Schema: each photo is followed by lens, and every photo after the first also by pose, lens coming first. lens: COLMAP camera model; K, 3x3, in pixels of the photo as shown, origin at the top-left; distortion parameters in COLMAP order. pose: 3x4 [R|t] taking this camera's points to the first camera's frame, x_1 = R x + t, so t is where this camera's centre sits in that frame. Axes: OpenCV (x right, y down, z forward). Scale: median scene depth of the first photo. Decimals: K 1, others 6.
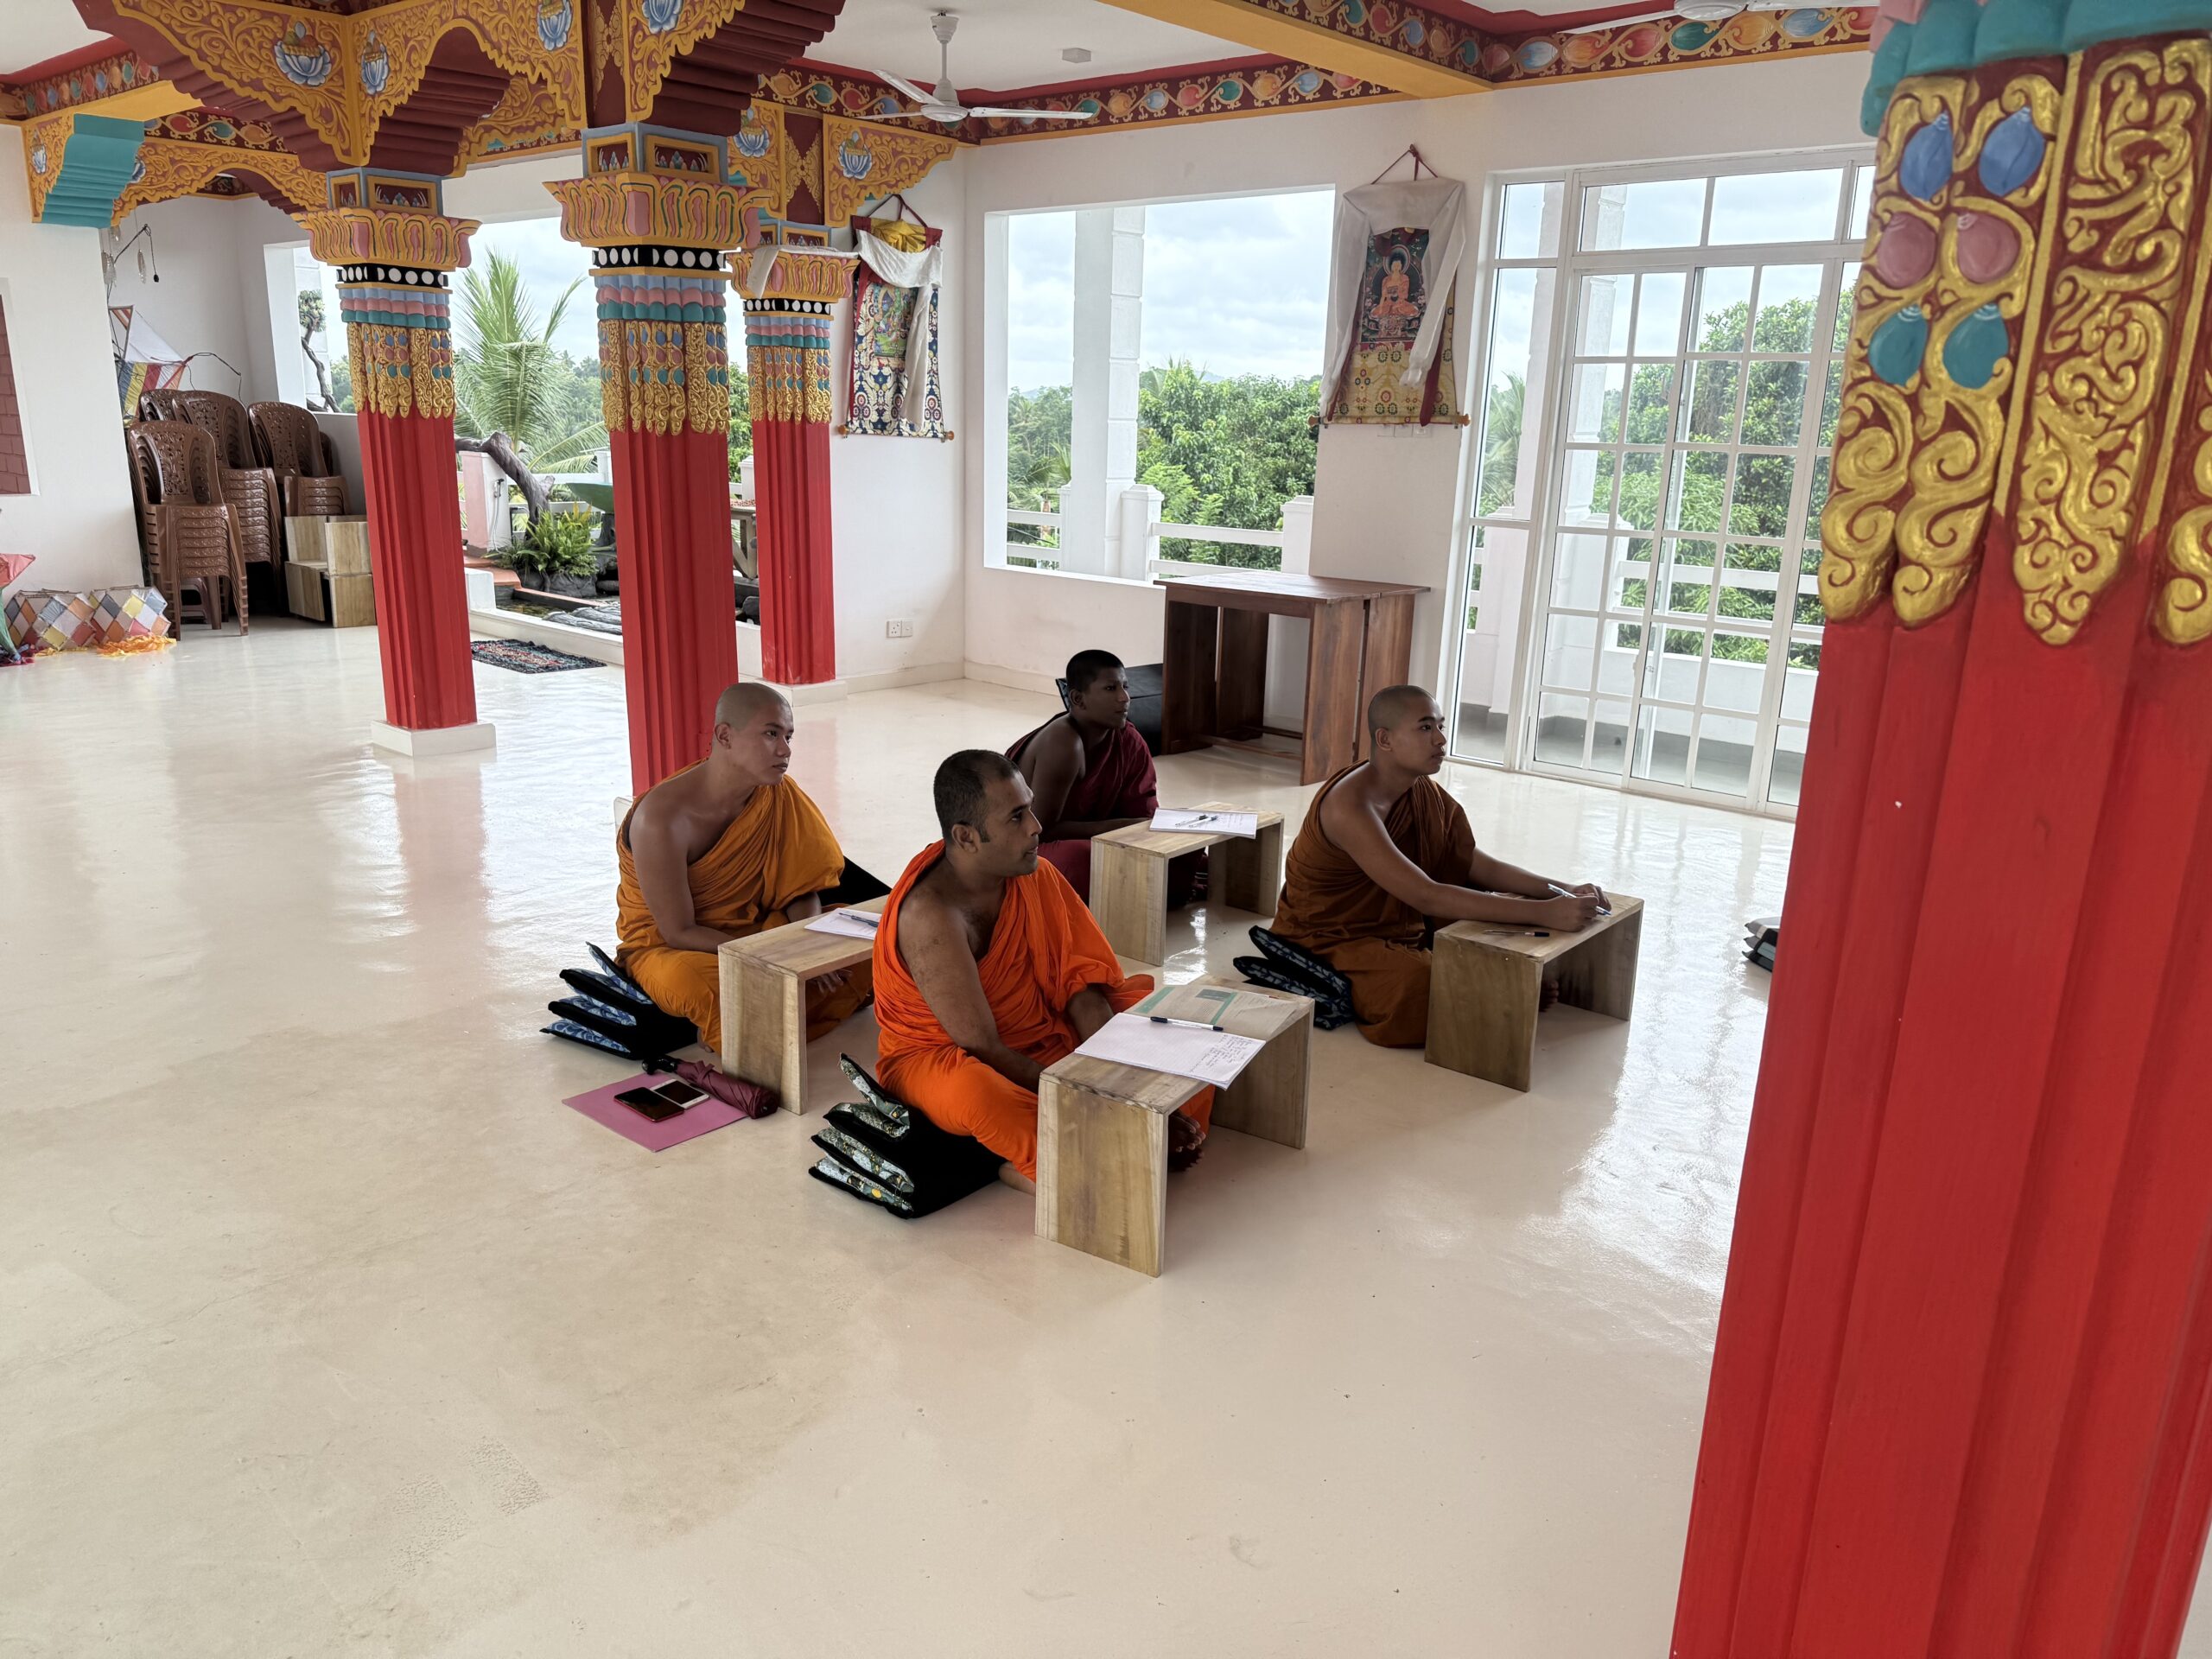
lens RADIAL K [[1649.8, 0, 1103.6], [0, 1649.8, 835.5], [0, 0, 1]] dist [0.007008, 0.003588]
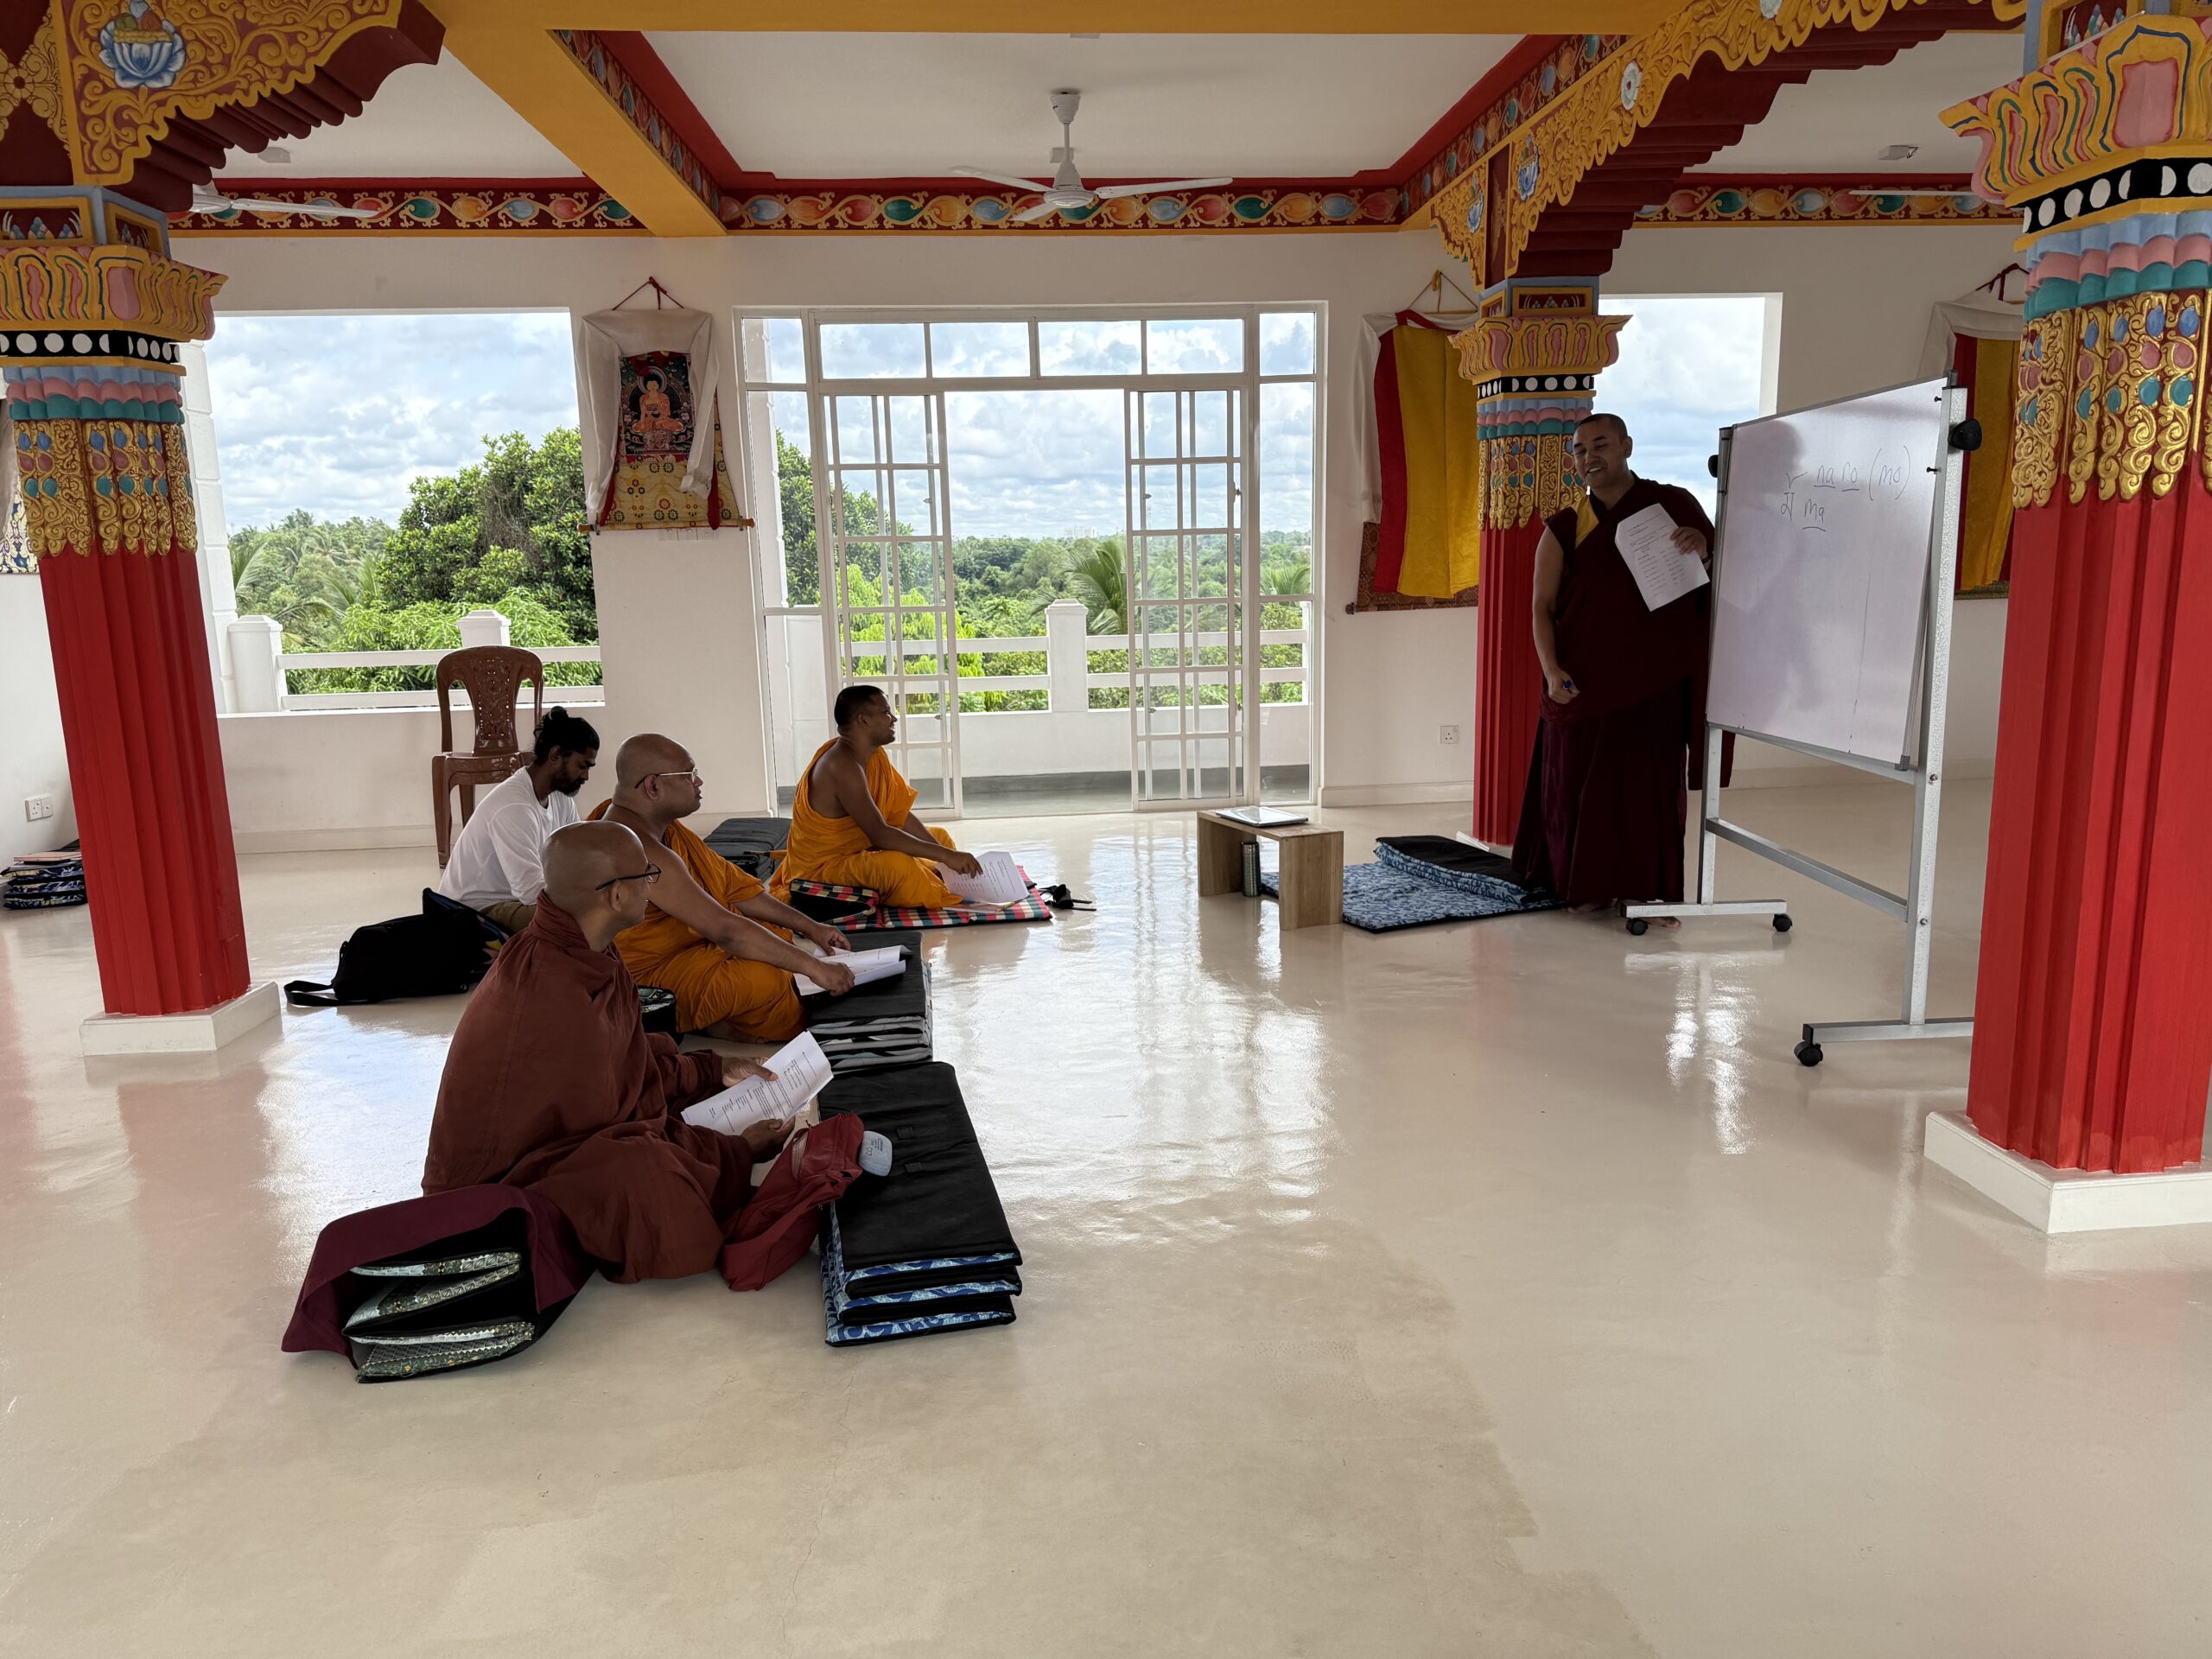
lens RADIAL K [[1565.9, 0, 1107.0], [0, 1565.9, 827.1], [0, 0, 1]] dist [0.064261, -0.088984]
pose [[0.695062, -0.169639, 0.698650, -0.414245], [0.220485, 0.975234, 0.017443, -0.014511], [-0.684306, 0.141917, 0.715251, 0.099204]]
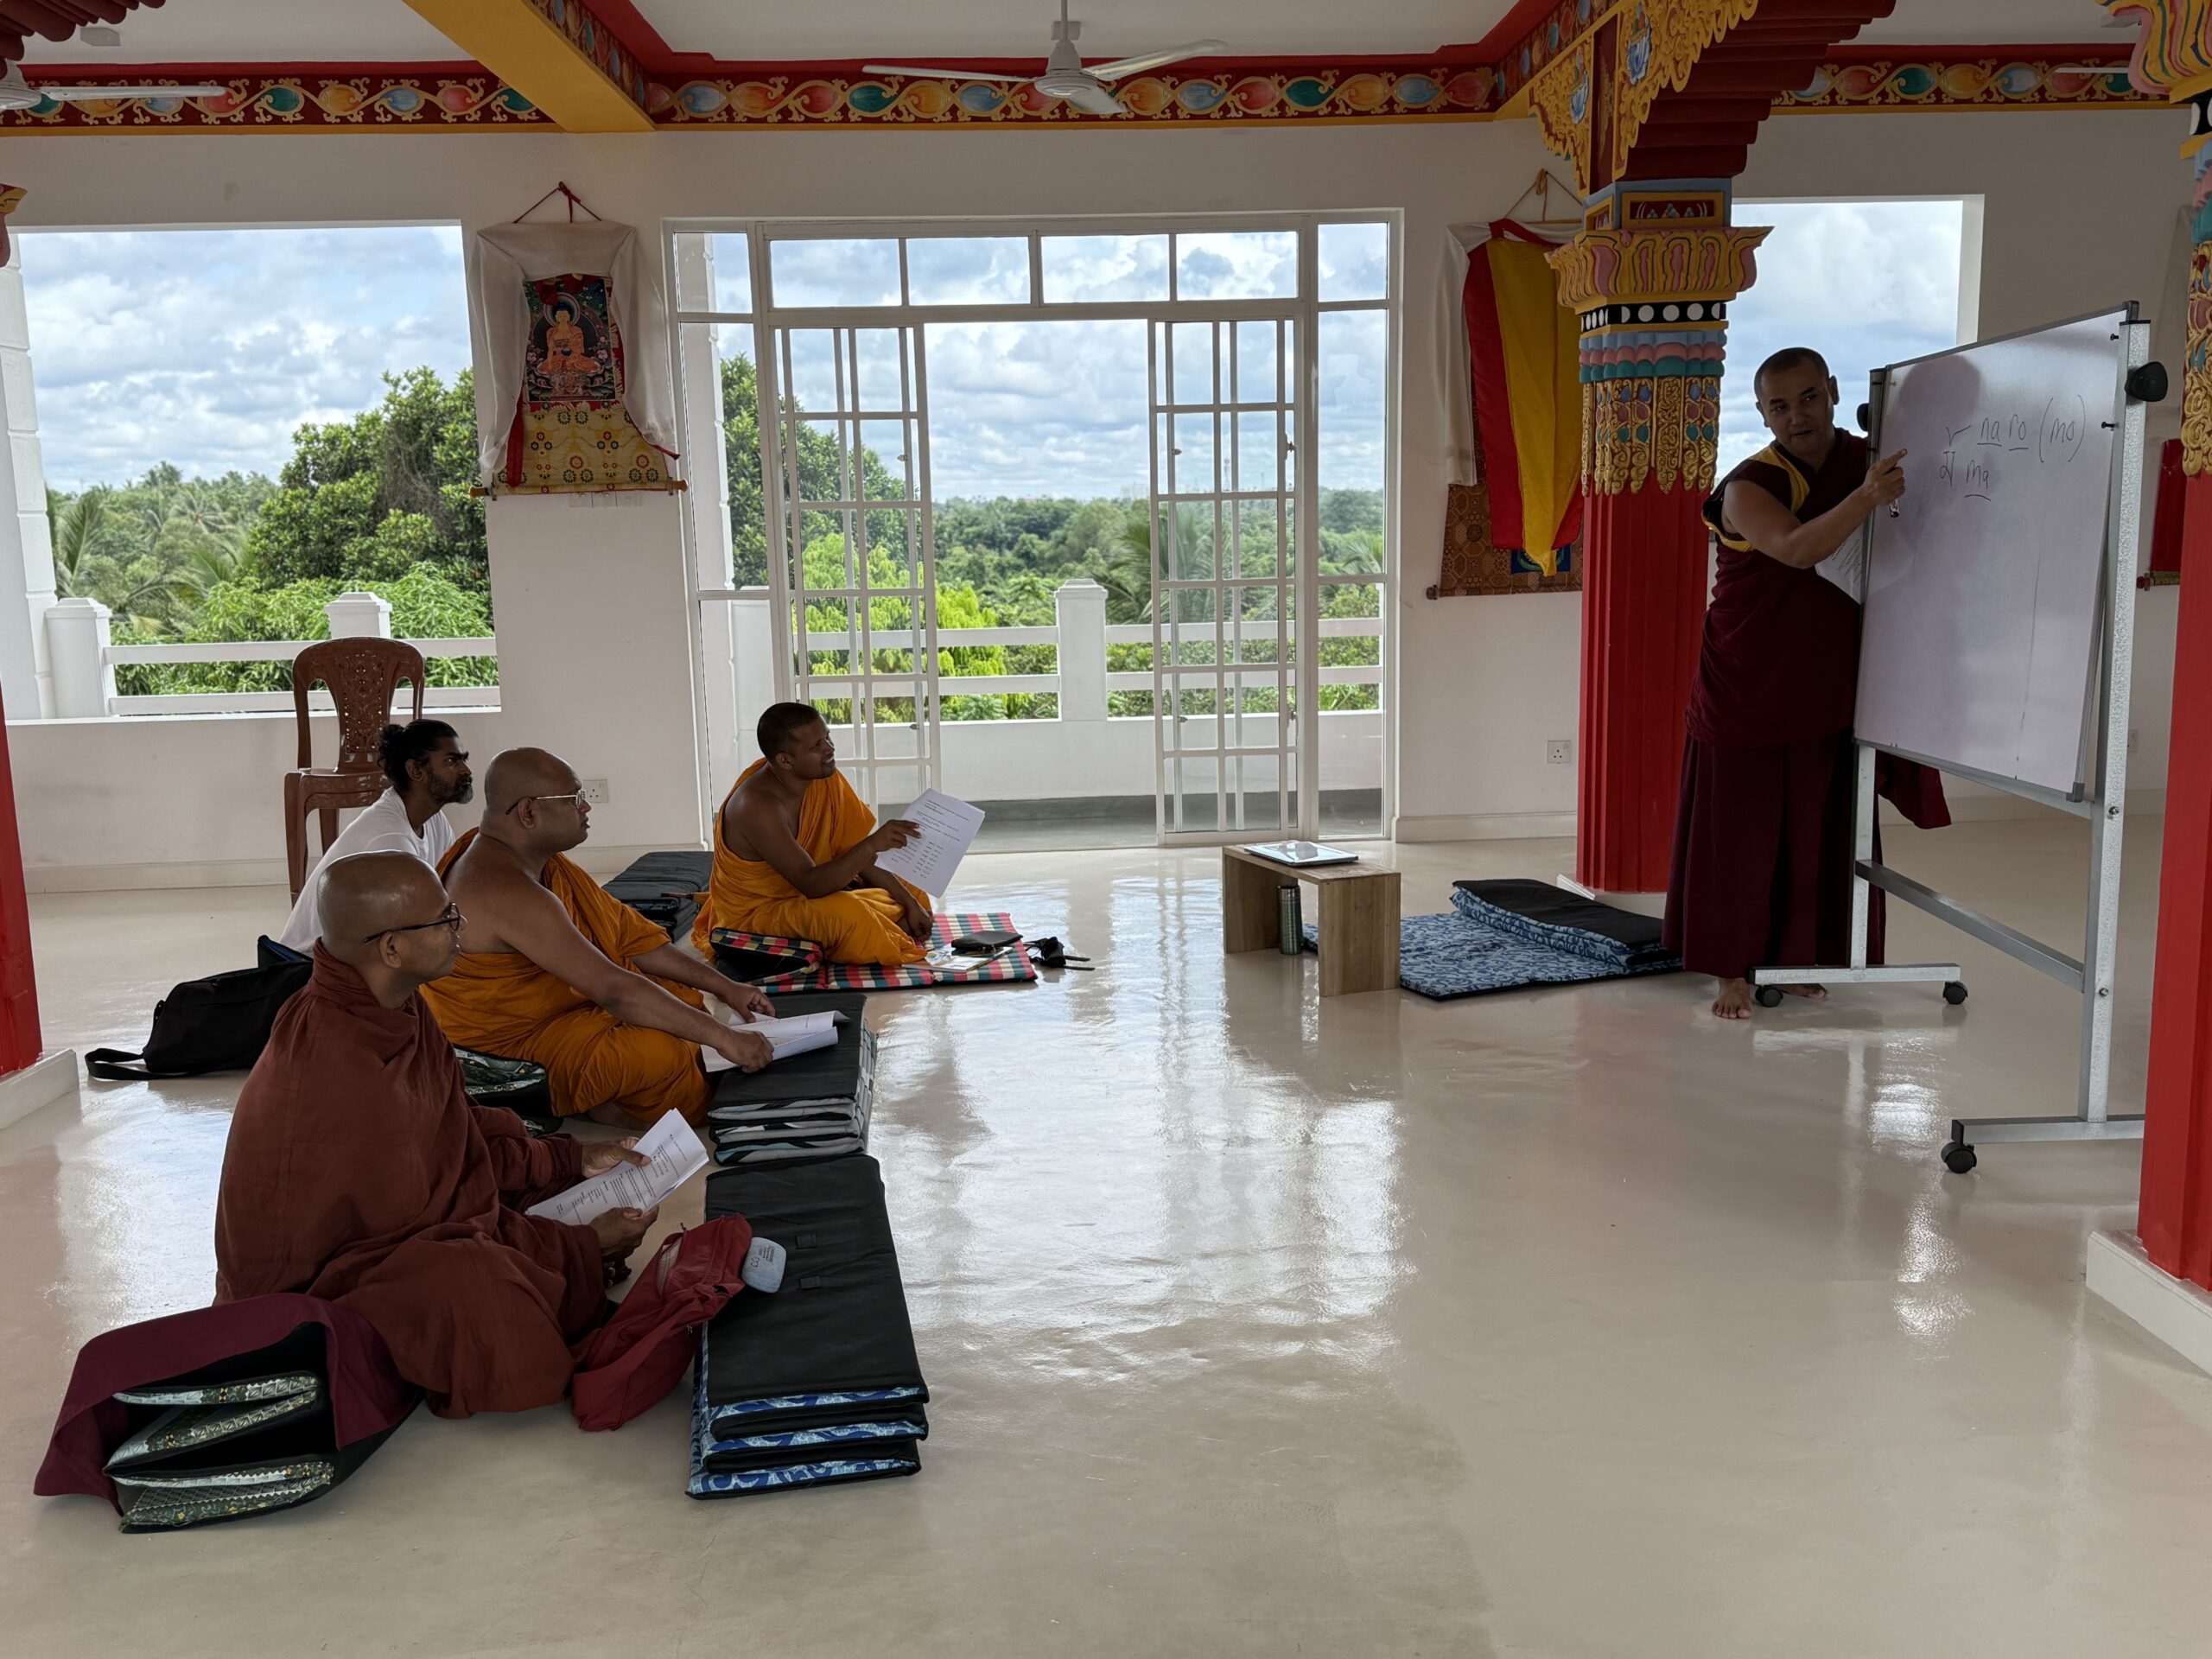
lens RADIAL K [[1994.6, 0, 1112.3], [0, 1994.6, 834.0], [0, 0, 1]] dist [0.077521, -0.114062]
pose [[0.718269, -0.154540, 0.678385, -0.404975], [0.214668, 0.976675, -0.004797, -0.008338], [-0.661821, 0.149073, 0.734690, 0.064886]]
